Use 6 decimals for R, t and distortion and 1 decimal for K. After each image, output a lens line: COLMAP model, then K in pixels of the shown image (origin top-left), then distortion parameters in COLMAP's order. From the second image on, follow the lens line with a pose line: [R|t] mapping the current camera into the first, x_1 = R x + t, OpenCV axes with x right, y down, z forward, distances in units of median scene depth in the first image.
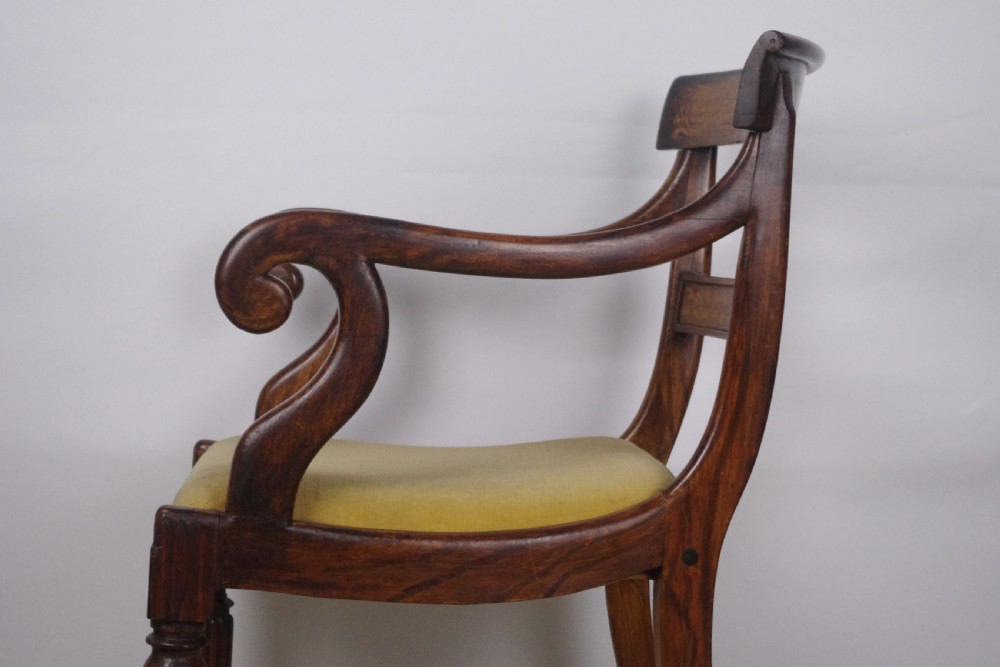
lens RADIAL K [[2277.7, 0, 499.2], [0, 2277.7, 356.9], [0, 0, 1]] dist [0.025813, 0.050748]
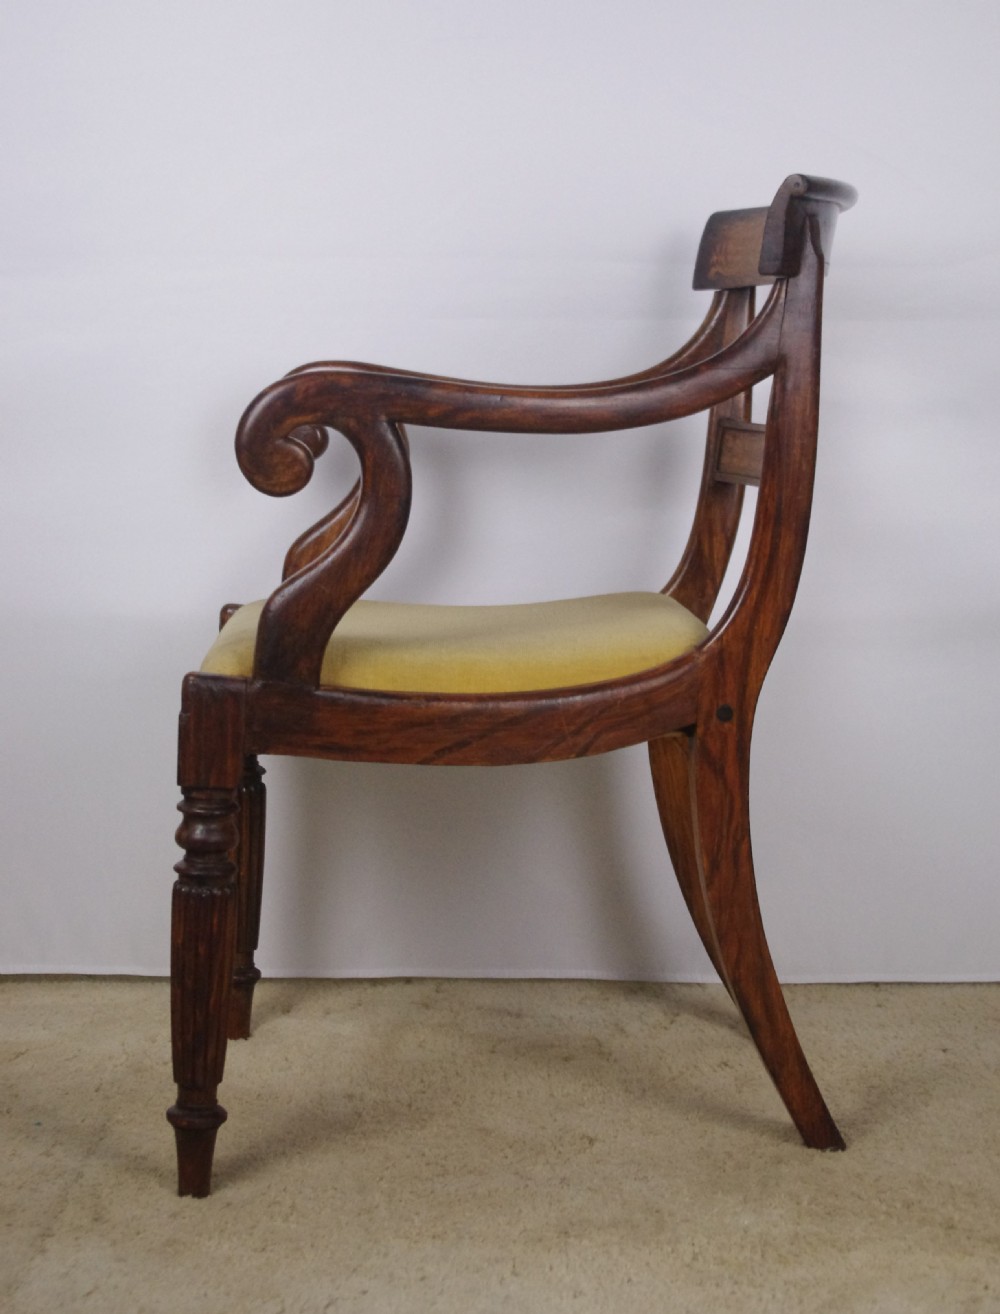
lens RADIAL K [[2744.6, 0, 500.0], [0, 2744.6, 657.0], [0, 0, 1]] dist [-0.005630, -0.217173]
pose [[0.999175, -0.020936, -0.034789, 0.028929], [0.023067, 0.997808, 0.062019, -0.012281], [0.033414, -0.062770, 0.997469, -0.185272]]
